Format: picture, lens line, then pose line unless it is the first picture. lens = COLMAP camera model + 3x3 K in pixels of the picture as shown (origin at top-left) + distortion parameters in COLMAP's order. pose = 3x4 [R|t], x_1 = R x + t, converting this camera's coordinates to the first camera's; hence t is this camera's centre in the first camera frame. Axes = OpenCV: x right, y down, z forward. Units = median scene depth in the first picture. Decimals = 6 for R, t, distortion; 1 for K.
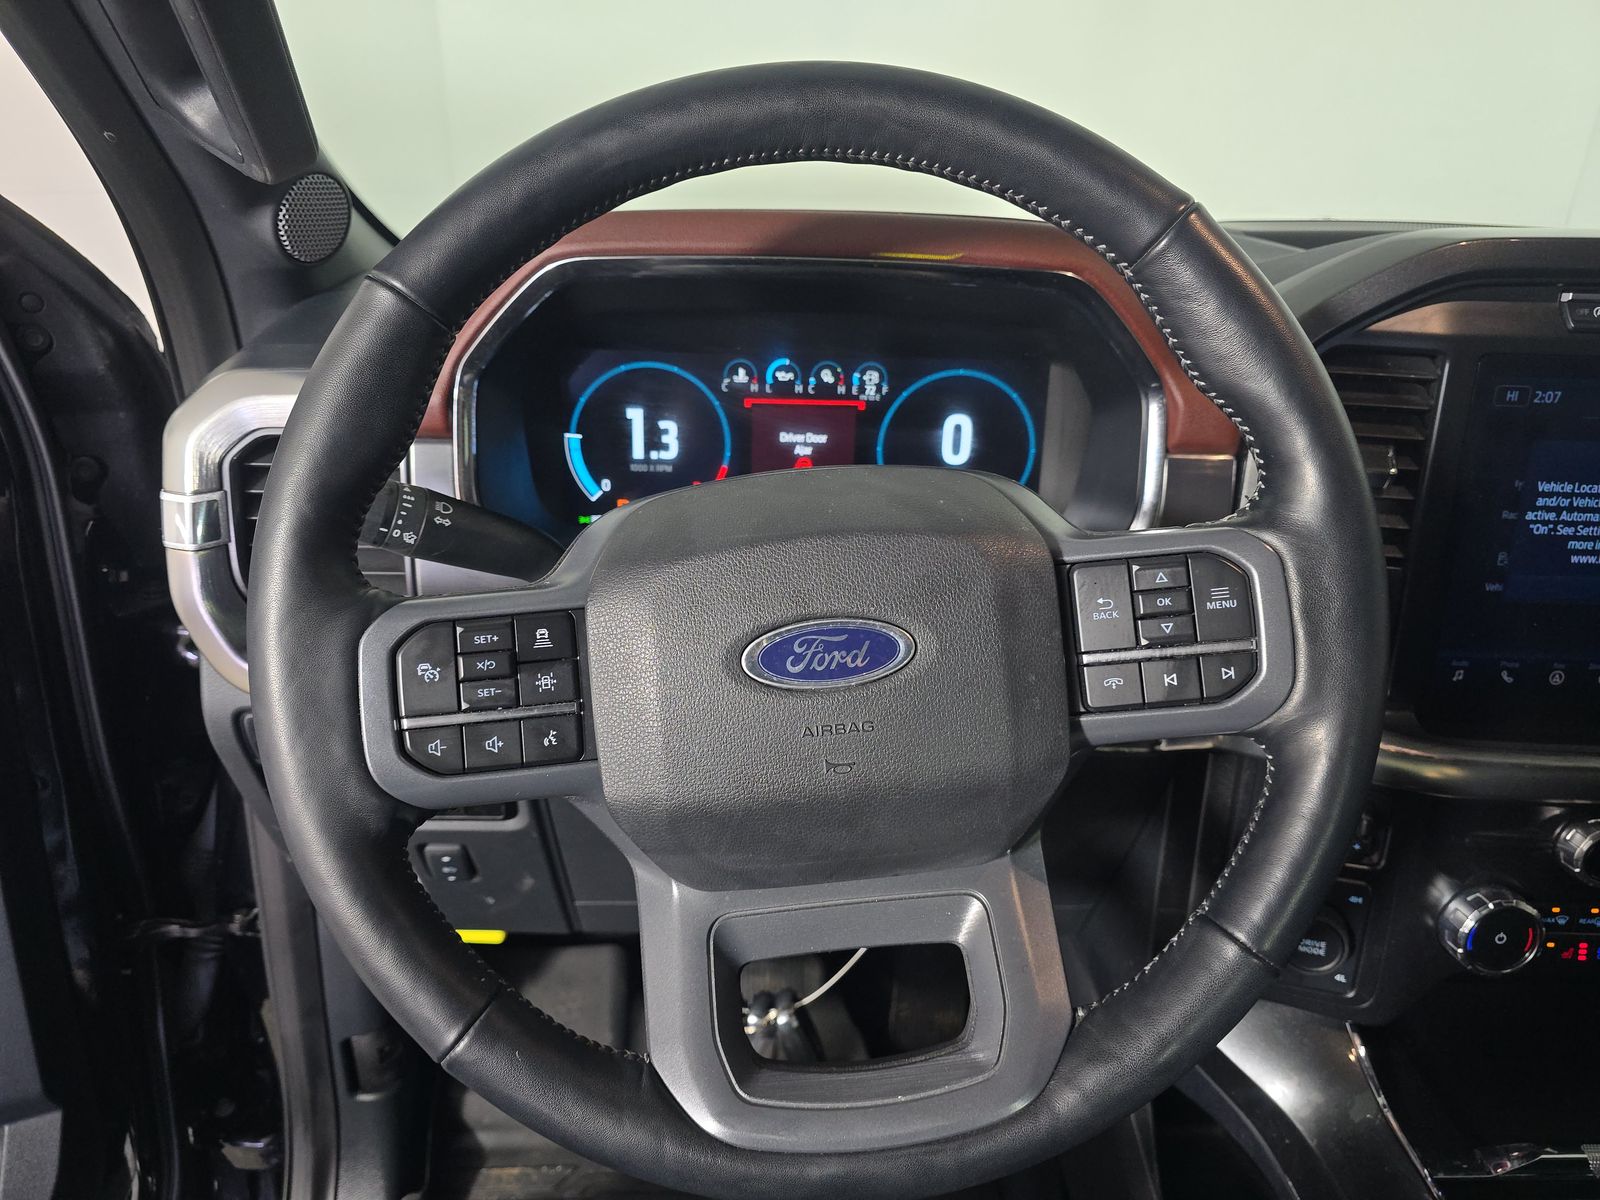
lens RADIAL K [[1078.4, 0, 799.1], [0, 1078.4, 634.2], [0, 0, 1]] dist [0.024485, -0.024059]
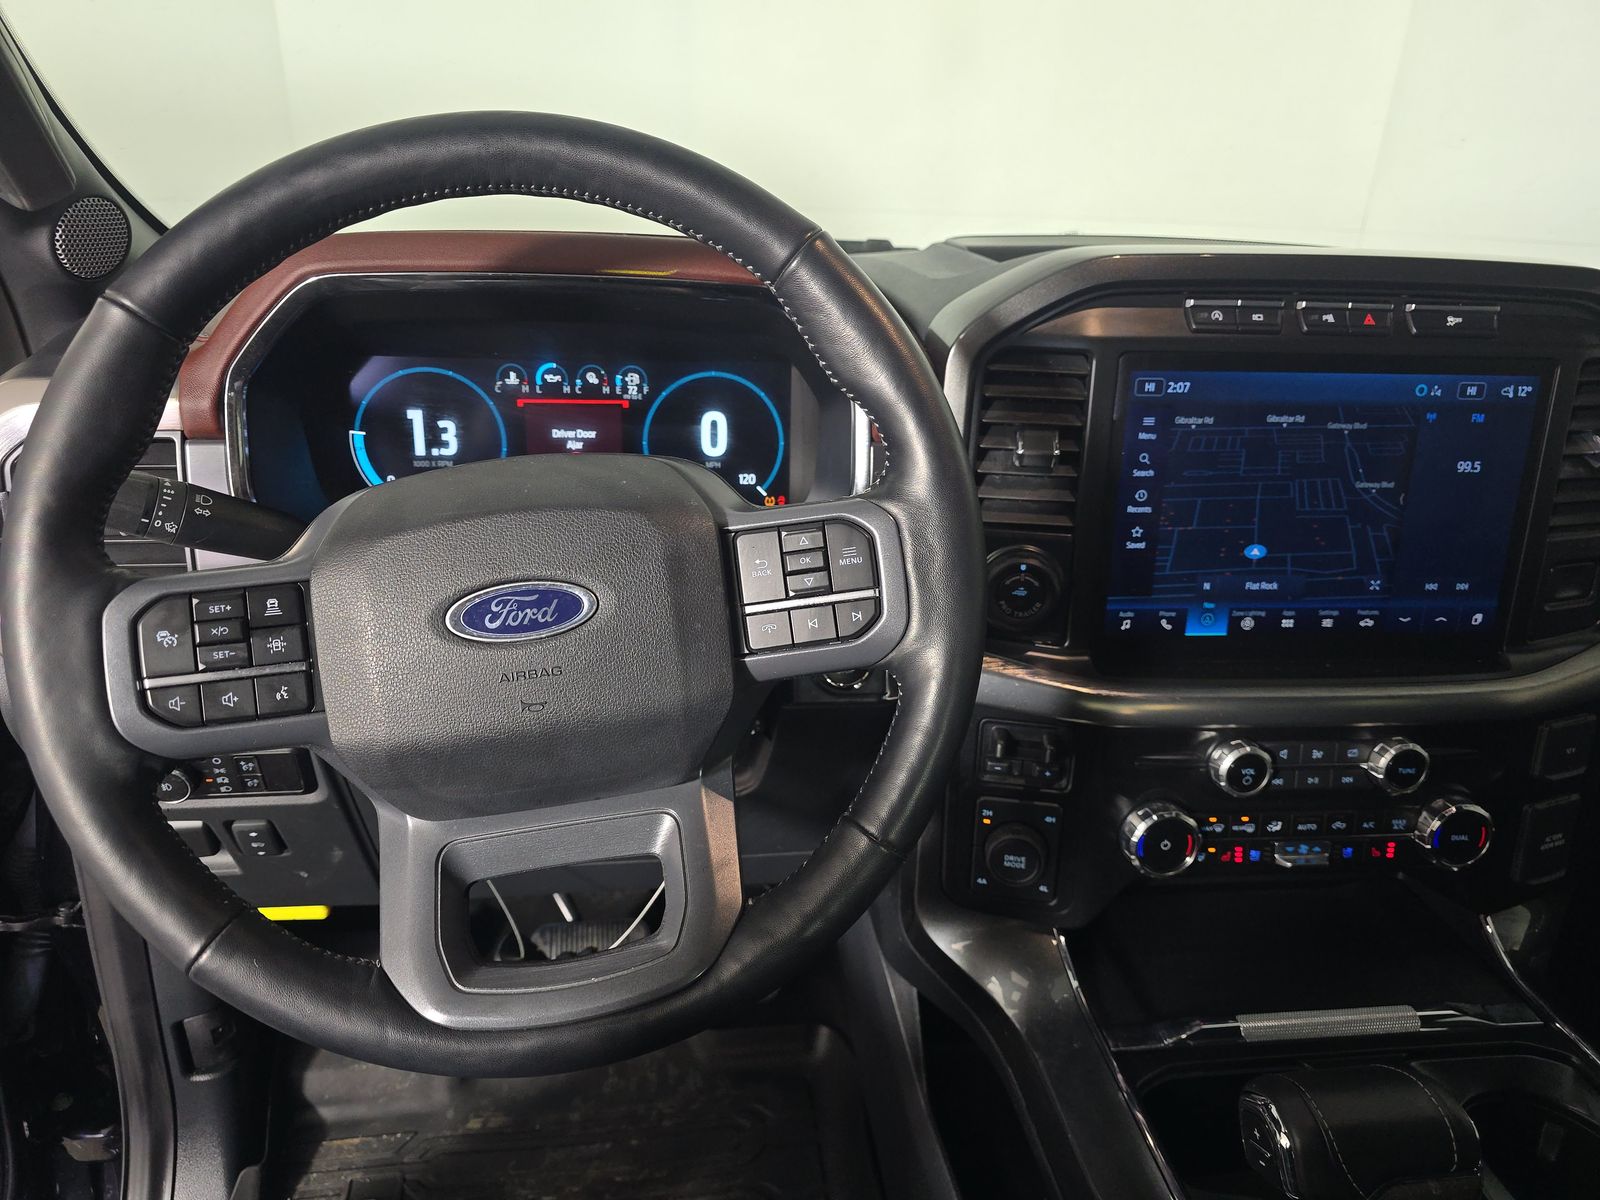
lens RADIAL K [[1078.4, 0, 799.1], [0, 1078.4, 634.2], [0, 0, 1]] dist [0.024485, -0.024059]
pose [[0.995481, -0.034920, 0.088307, 0.179467], [0.035082, 0.999384, -0.000280, 0.043325], [-0.088242, 0.003377, 0.996093, -0.167071]]
